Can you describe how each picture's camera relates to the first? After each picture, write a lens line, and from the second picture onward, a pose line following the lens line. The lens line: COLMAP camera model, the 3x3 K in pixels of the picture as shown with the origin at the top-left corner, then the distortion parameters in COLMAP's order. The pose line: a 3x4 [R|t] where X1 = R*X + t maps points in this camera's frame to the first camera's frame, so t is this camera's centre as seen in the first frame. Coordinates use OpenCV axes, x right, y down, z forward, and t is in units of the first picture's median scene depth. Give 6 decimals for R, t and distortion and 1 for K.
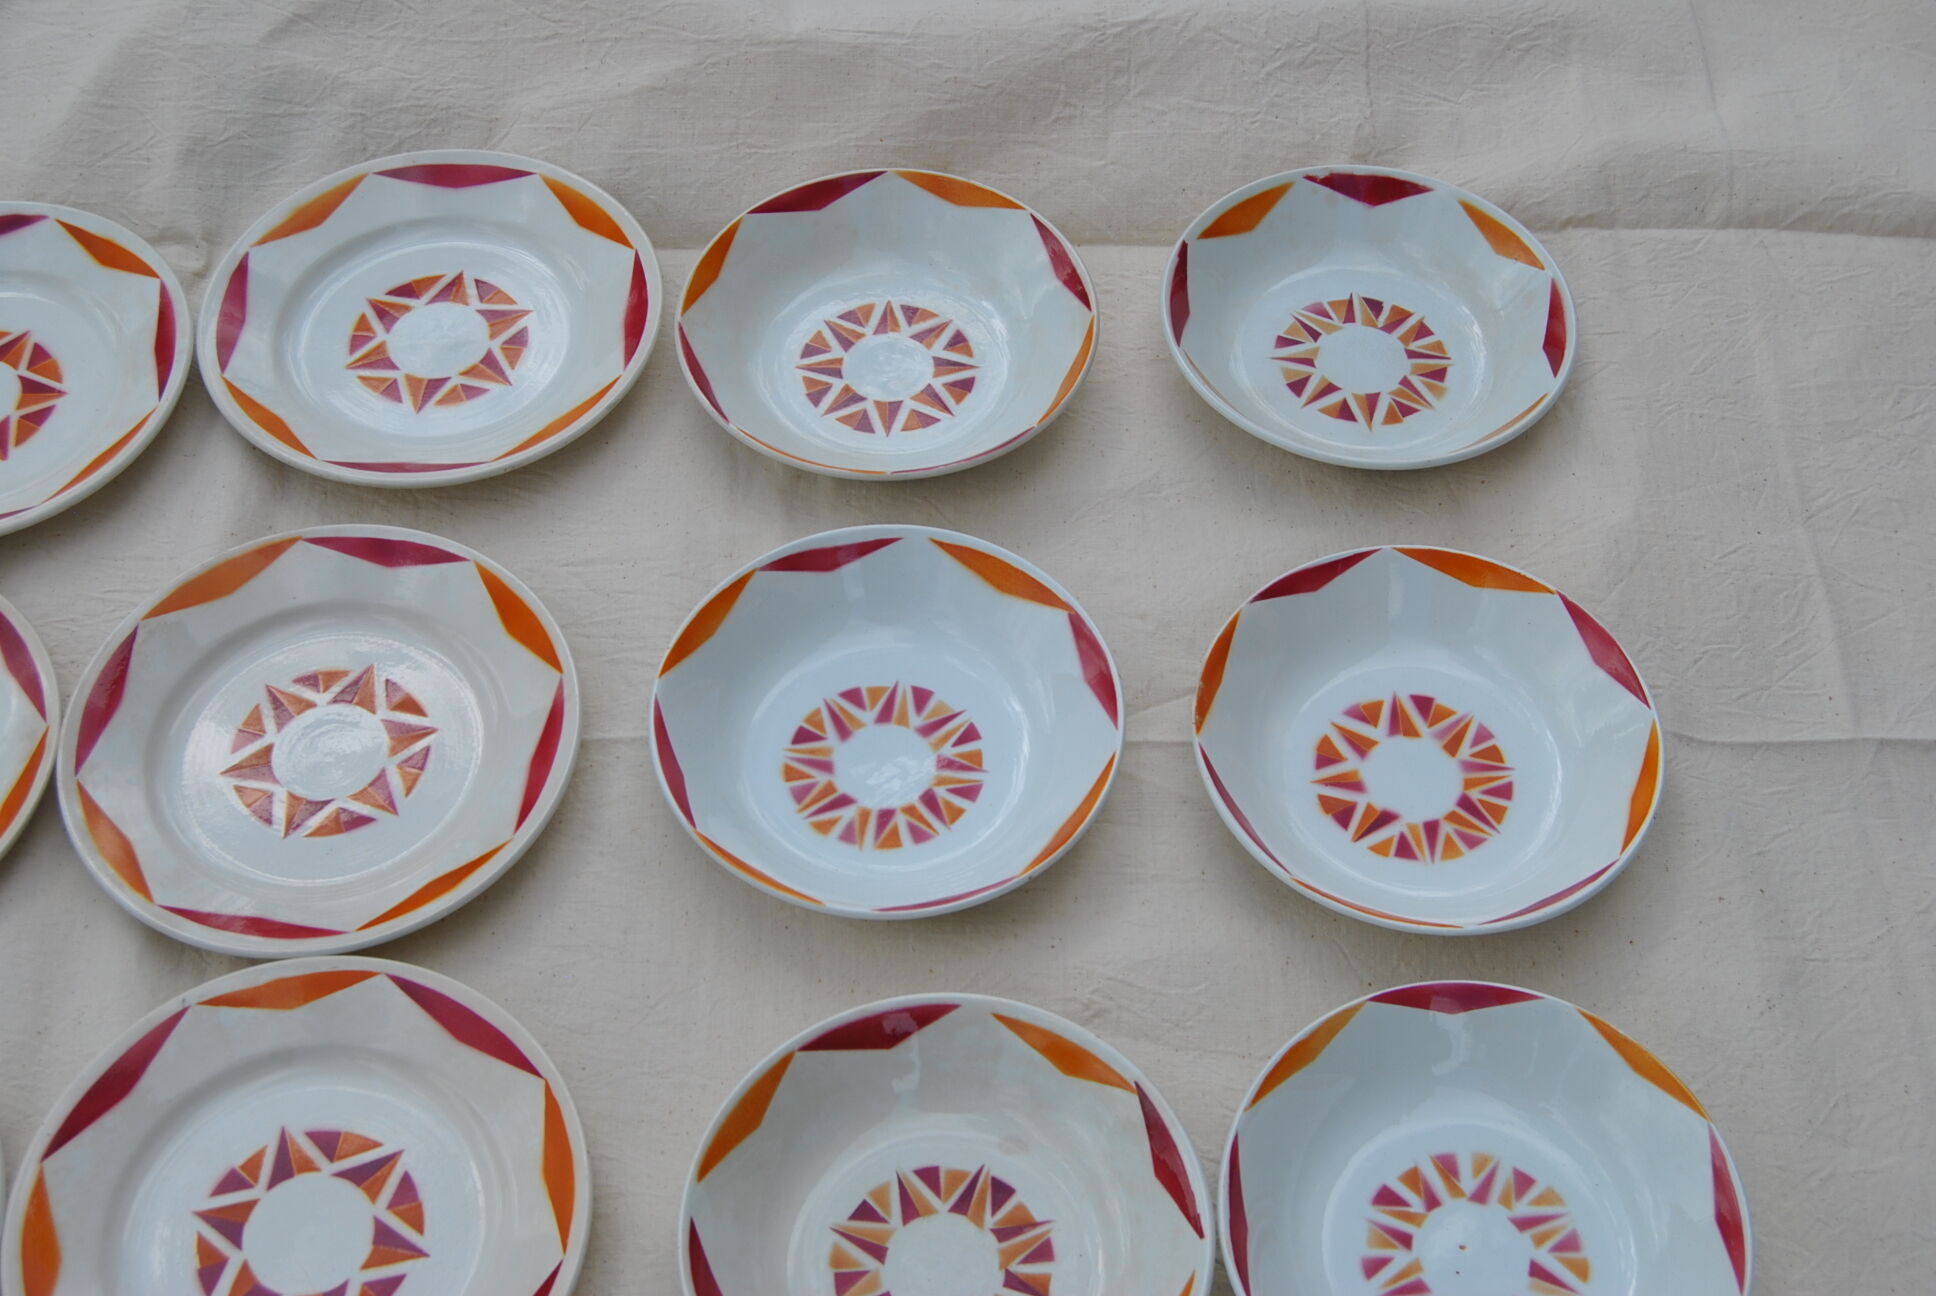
lens RADIAL K [[2666.0, 0, 957.4], [0, 2666.0, 659.6], [0, 0, 1]] dist [-0.044873, 0.000000]
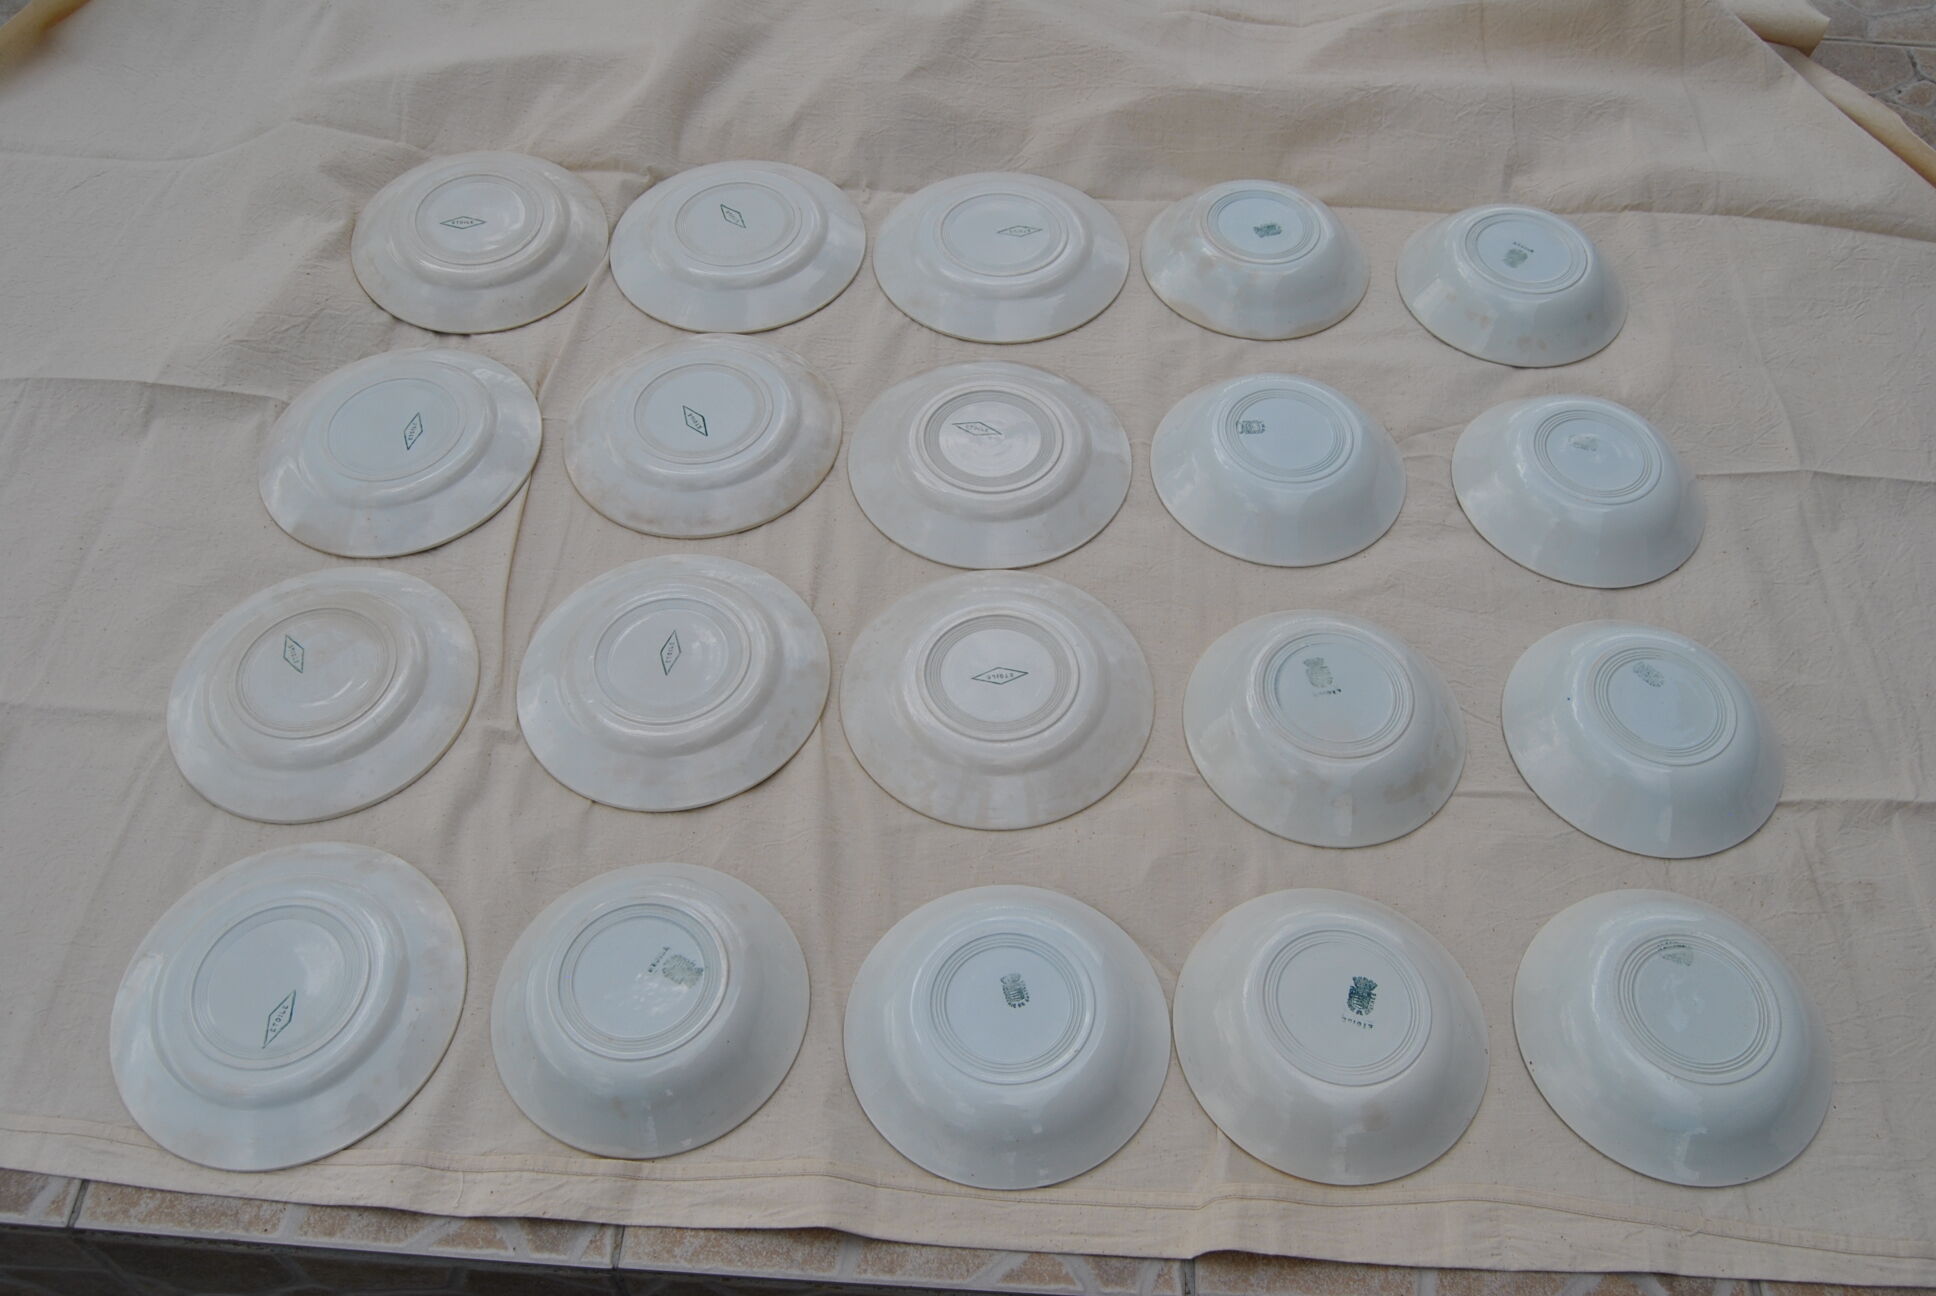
lens RADIAL K [[1683.7, 0, 962.8], [0, 1683.7, 643.2], [0, 0, 1]] dist [-0.087611, 0.031897]
pose [[0.997924, 0.048318, -0.042579, -0.159679], [-0.048180, 0.998830, 0.004276, 0.150712], [0.042736, -0.002216, 0.999084, -0.136314]]
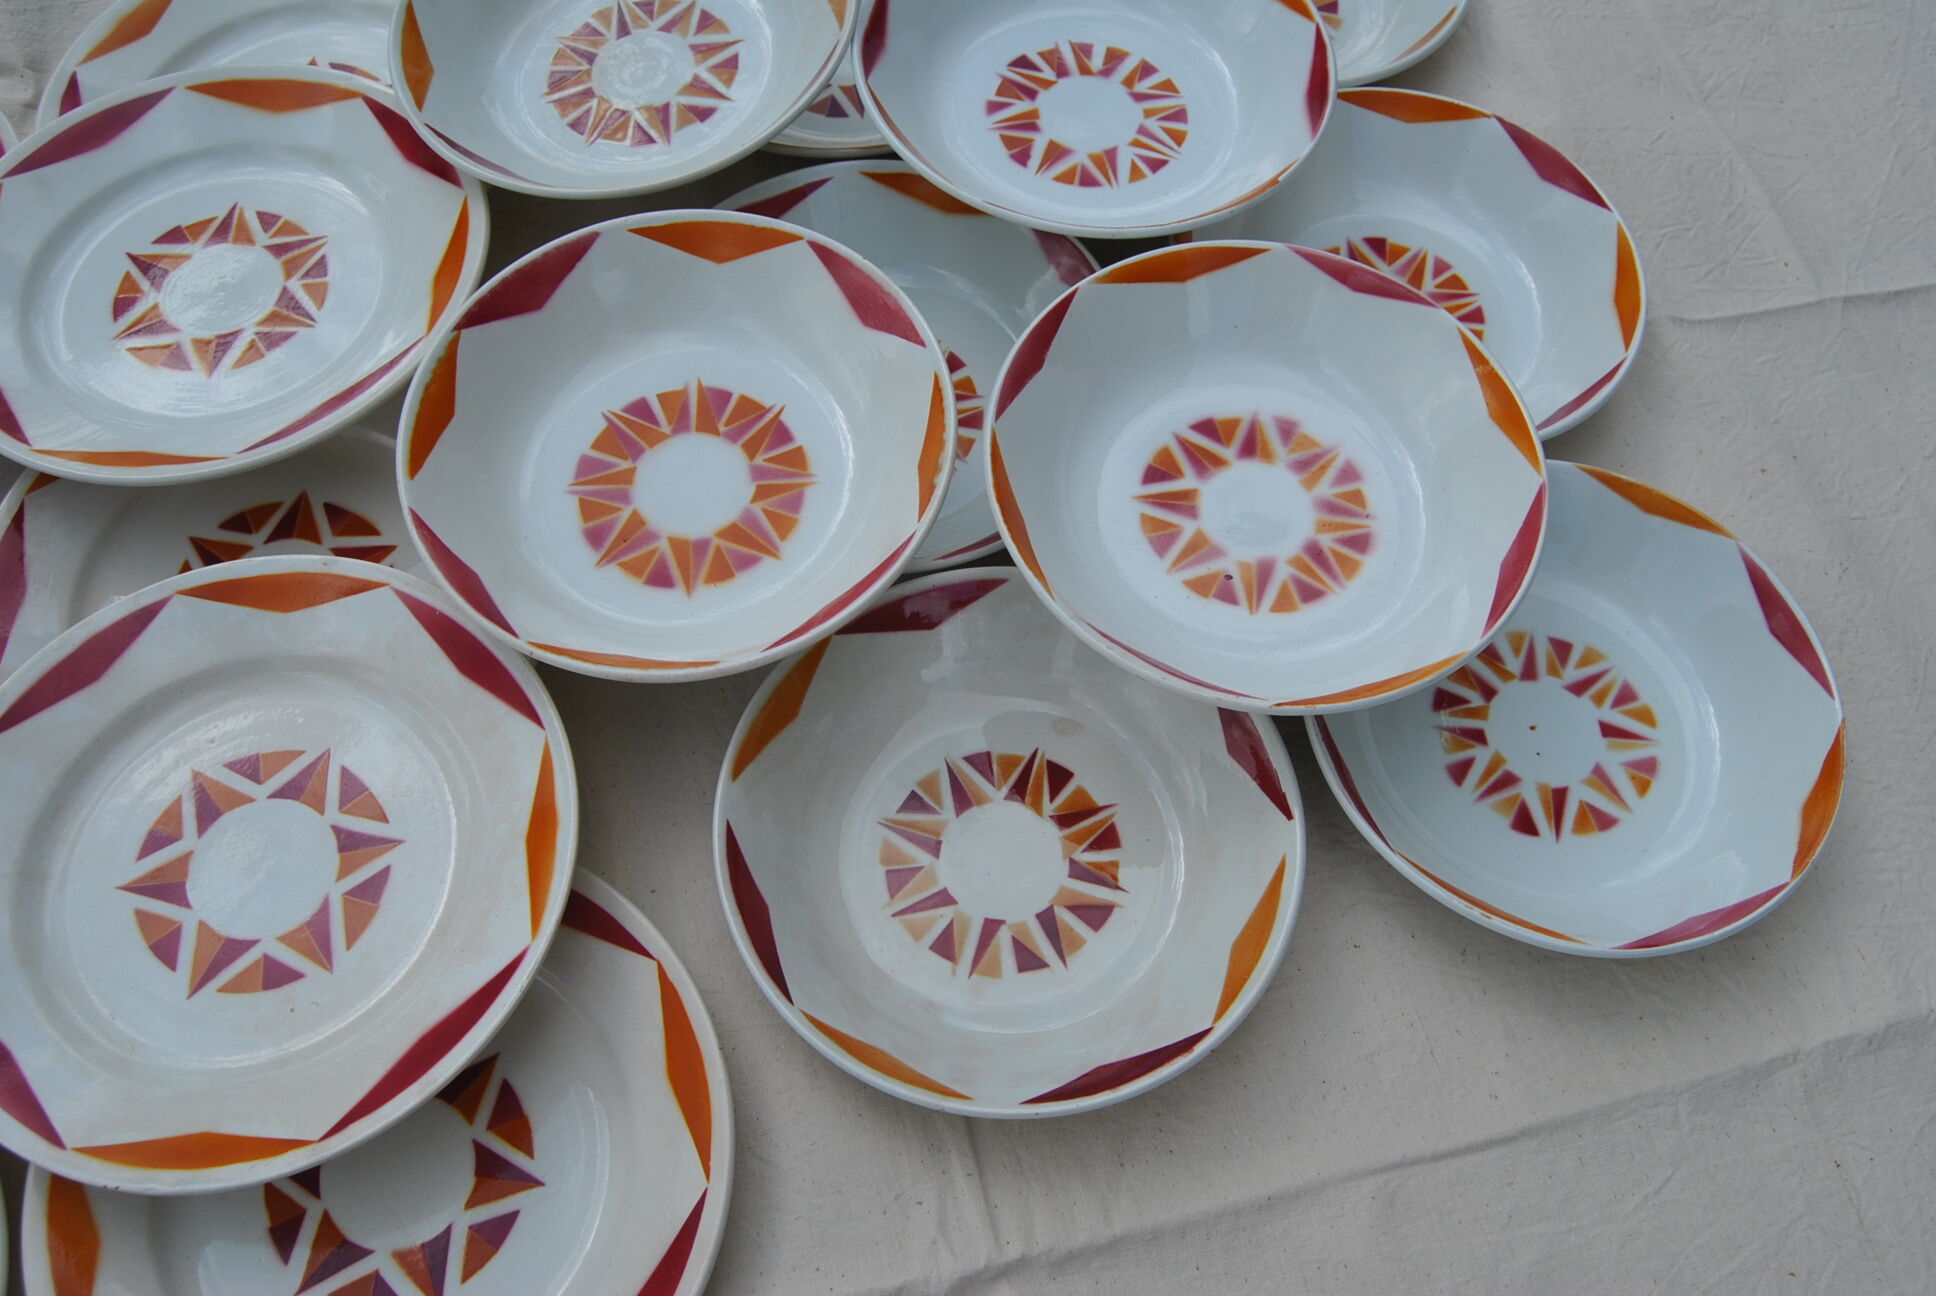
lens RADIAL K [[1683.7, 0, 975.4], [0, 1683.7, 634.3], [0, 0, 1]] dist [-0.087611, 0.031897]
pose [[0.973601, -0.188175, 0.129192, -0.073986], [0.168237, 0.974113, 0.150997, 0.004680], [-0.154262, -0.125276, 0.980056, 0.376330]]
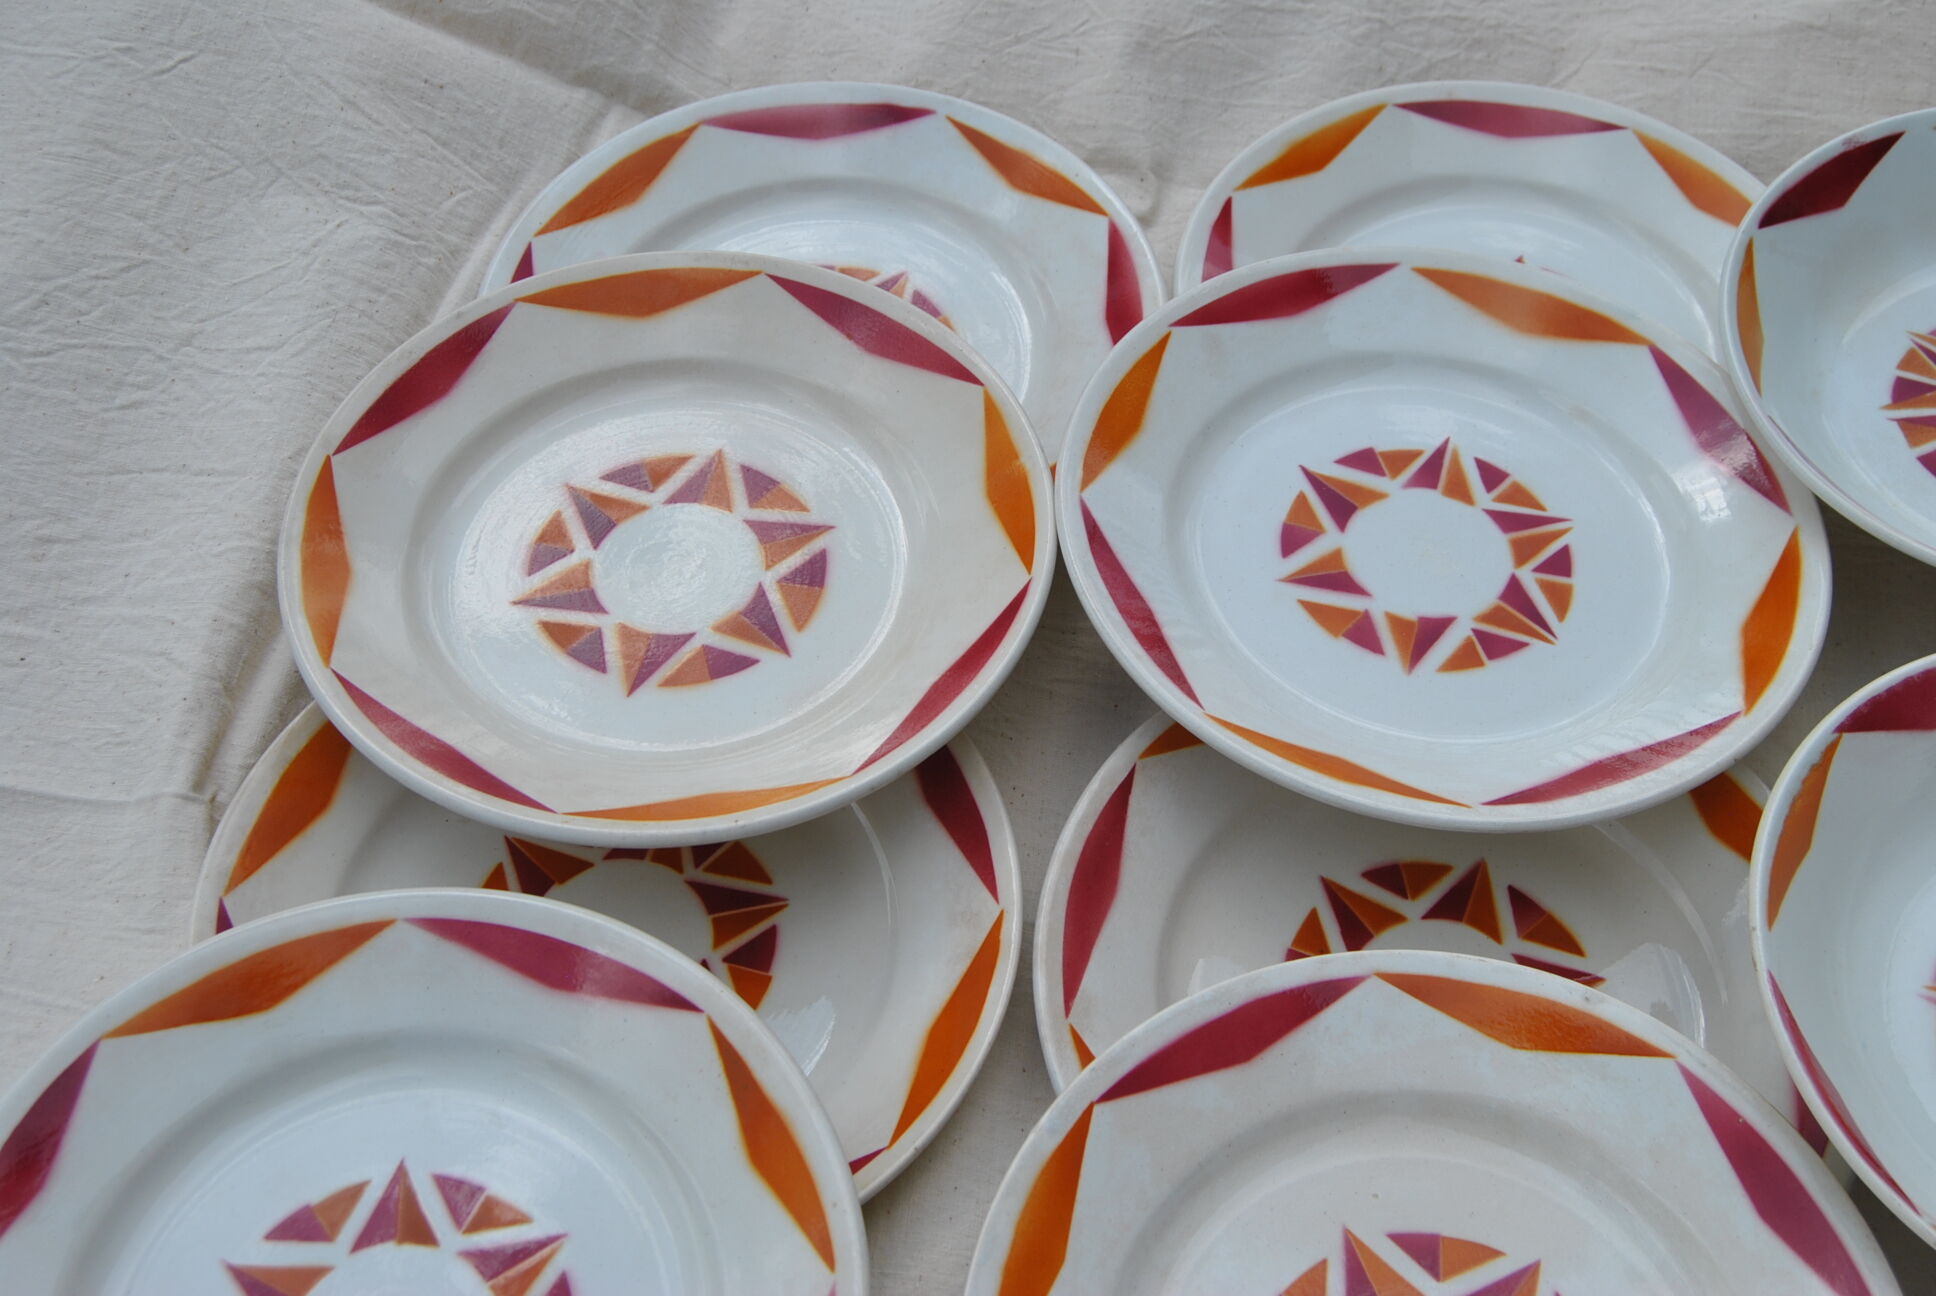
lens RADIAL K [[2359.2, 0, 993.2], [0, 2359.2, 653.8], [0, 0, 1]] dist [-0.055777, 0.000000]
pose [[0.990387, 0.115031, -0.076815, -0.270707], [-0.115210, 0.993339, 0.002115, -0.029321], [0.076547, 0.006755, 0.997043, 0.389814]]
